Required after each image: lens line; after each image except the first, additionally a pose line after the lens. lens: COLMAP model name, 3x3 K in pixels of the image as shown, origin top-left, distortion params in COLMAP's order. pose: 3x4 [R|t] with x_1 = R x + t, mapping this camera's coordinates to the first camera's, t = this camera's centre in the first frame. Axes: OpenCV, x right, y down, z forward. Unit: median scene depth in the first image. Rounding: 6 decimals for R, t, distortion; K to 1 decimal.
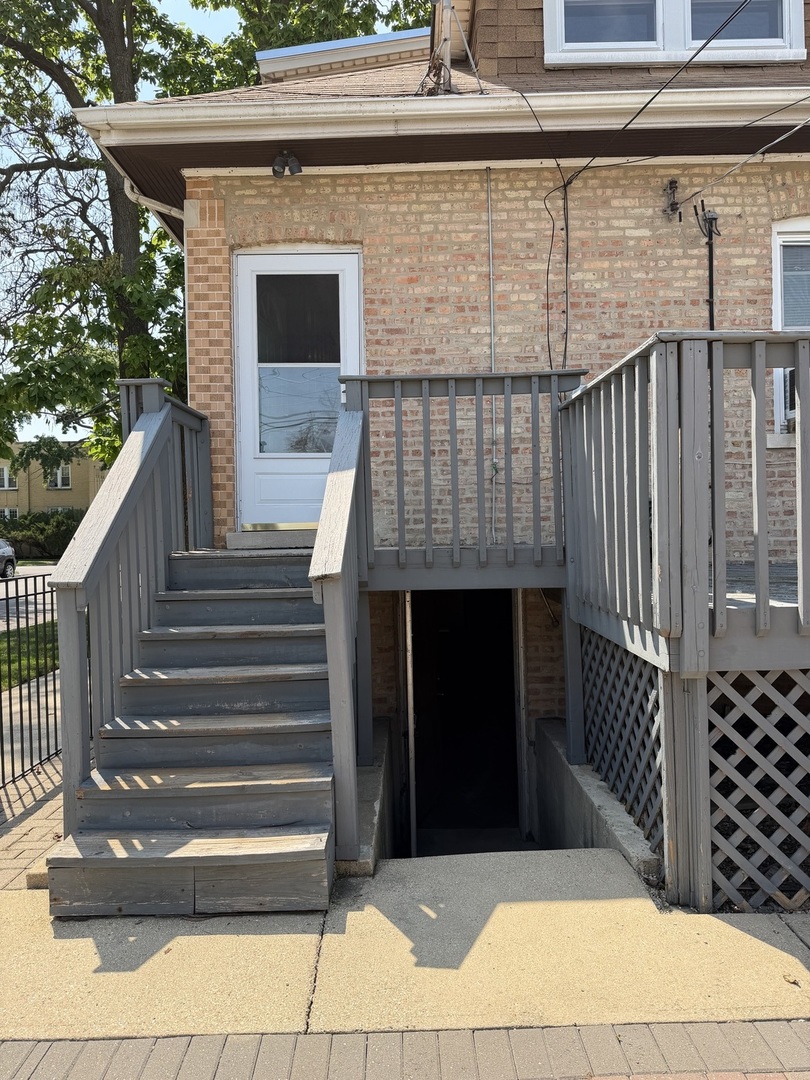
lens RADIAL K [[760.7, 0, 405.0], [0, 760.7, 540.0], [0, 0, 1]] dist [0.079517, -0.137102]
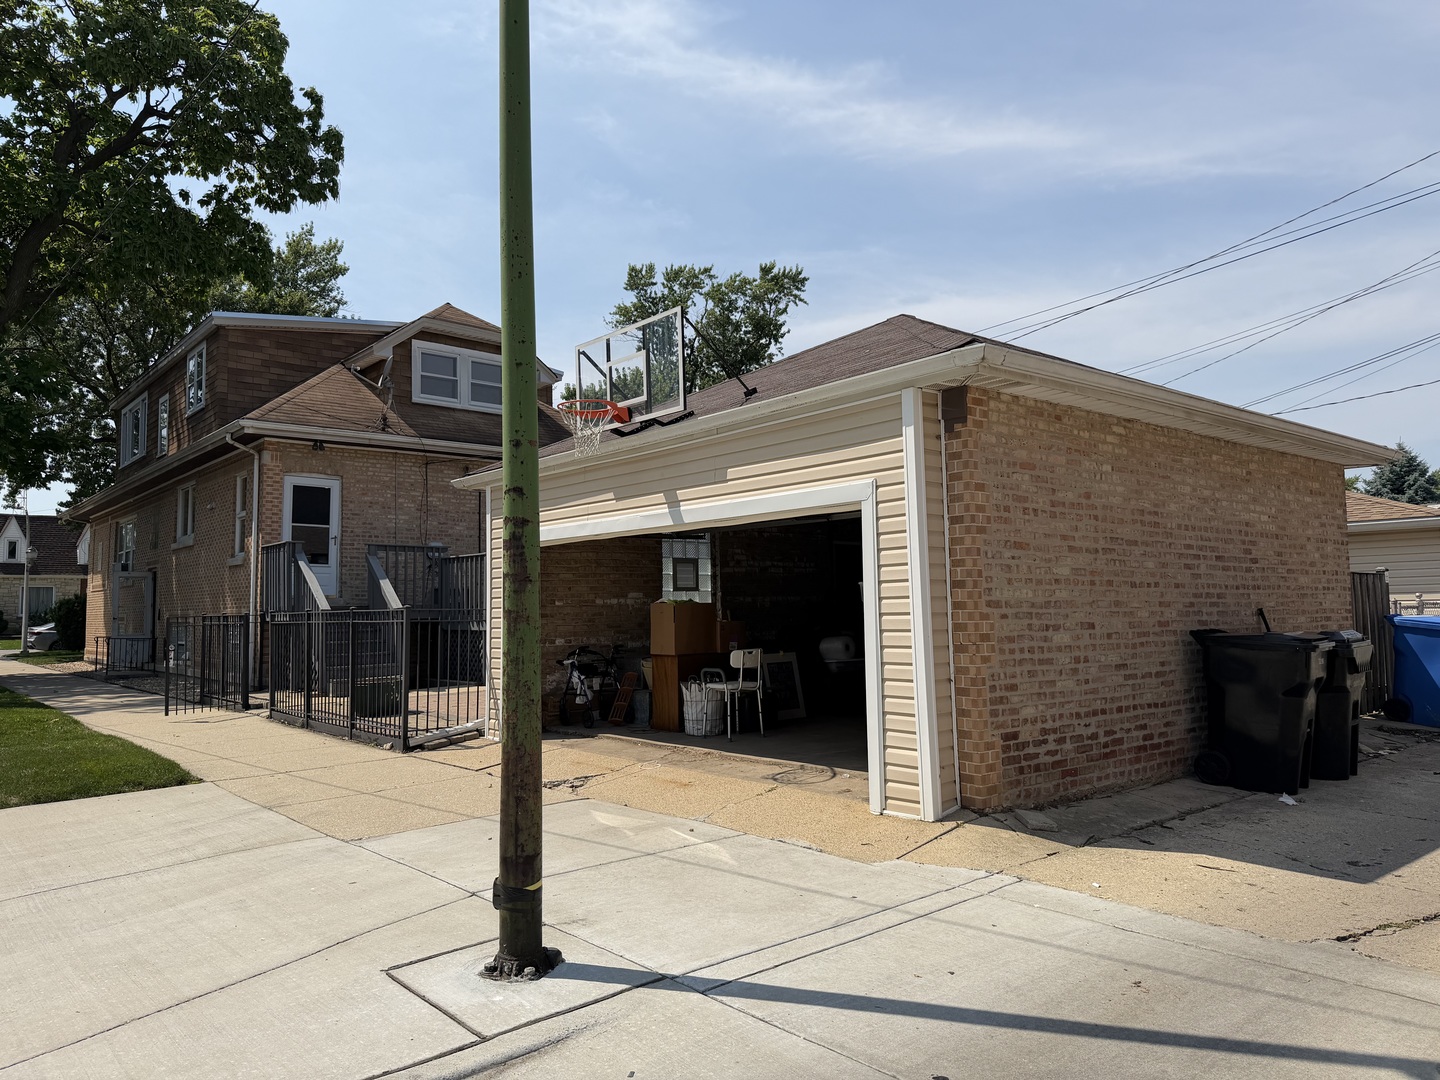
lens RADIAL K [[995.5, 0, 720.0], [0, 995.5, 540.0], [0, 0, 1]] dist [0.105297, -0.141720]
pose [[0.758705, 0.057153, 0.648923, -1.174711], [0.003554, 0.995766, -0.091856, 0.094392], [-0.651425, 0.071997, 0.755289, -2.077598]]
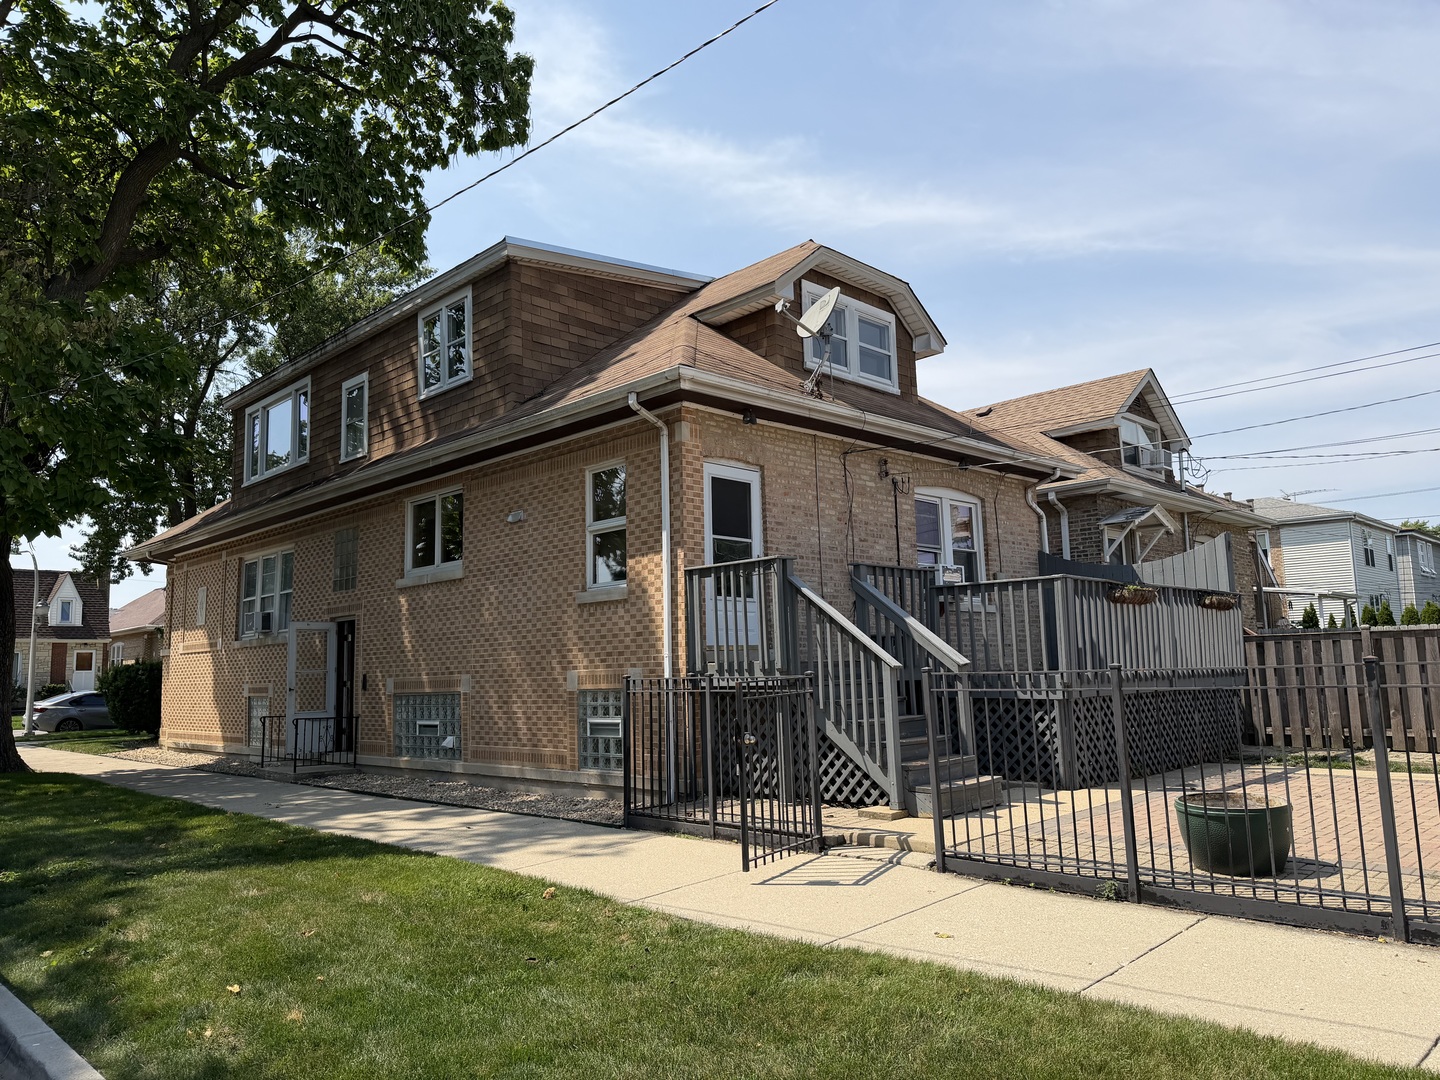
lens RADIAL K [[977.3, 0, 738.3], [0, 977.3, 544.3], [0, 0, 1]] dist [0.157651, -0.217648]
pose [[0.694578, 0.087271, 0.714104, -1.509436], [0.023303, 0.989365, -0.143577, 0.055105], [-0.719039, 0.116367, 0.685158, -0.312851]]
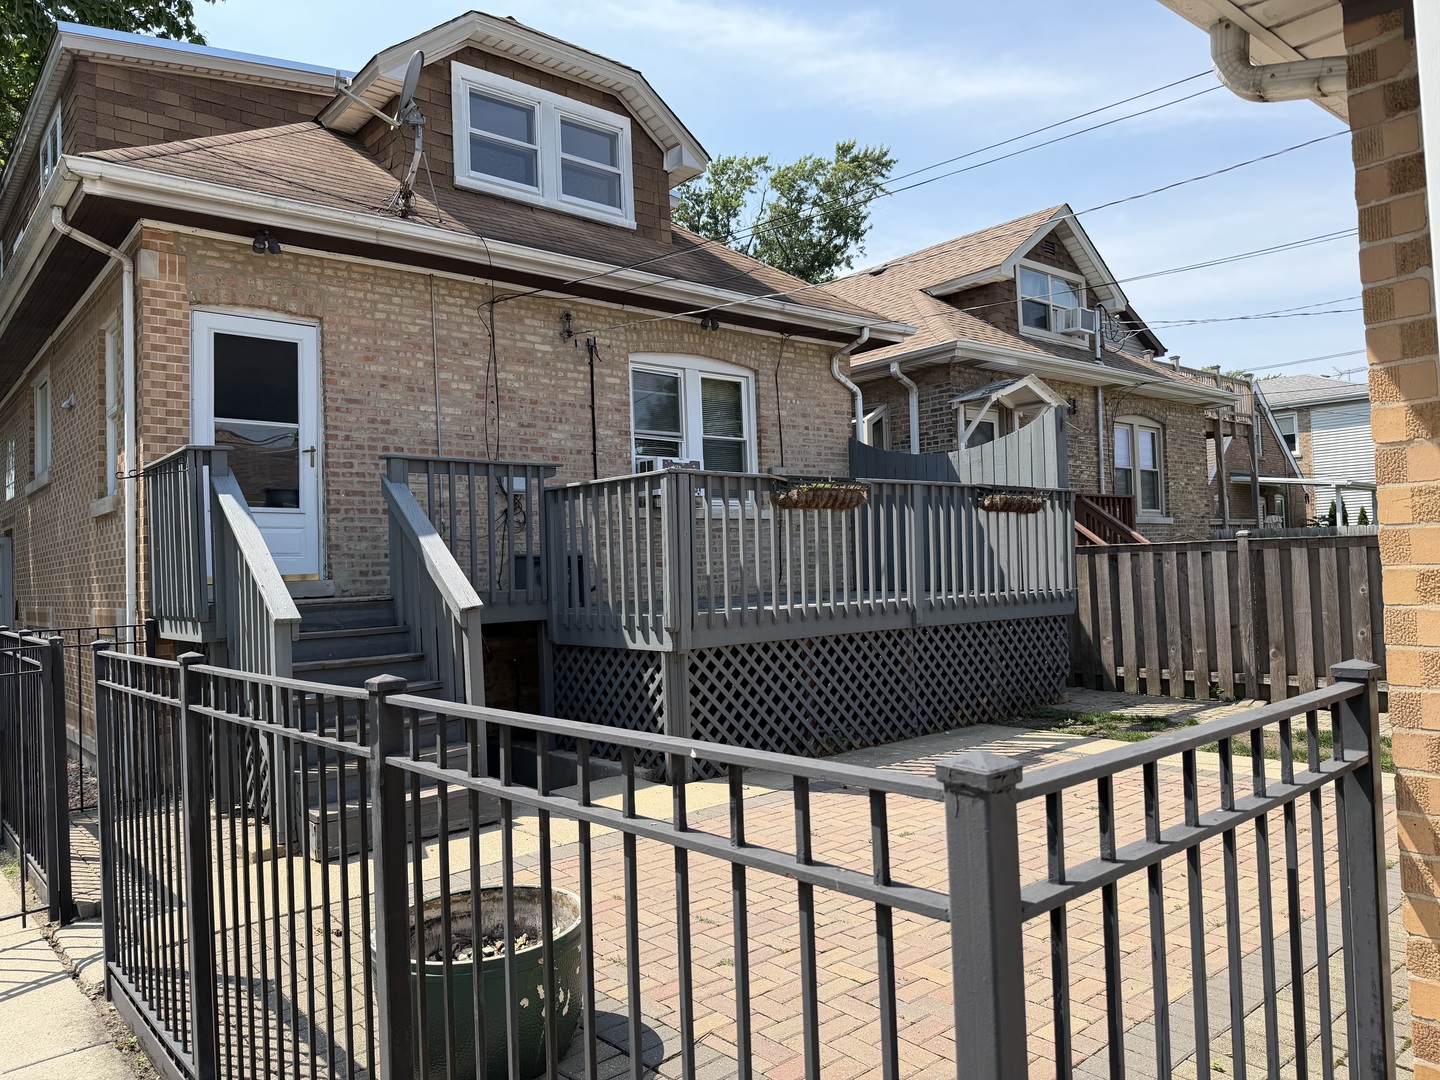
lens RADIAL K [[995.5, 0, 720.0], [0, 995.5, 540.0], [0, 0, 1]] dist [0.105297, -0.141720]
pose [[0.754653, 0.013154, 0.655992, -0.571621], [0.026278, 0.998391, -0.050249, 0.015170], [-0.655597, 0.055159, 0.753093, -0.442164]]
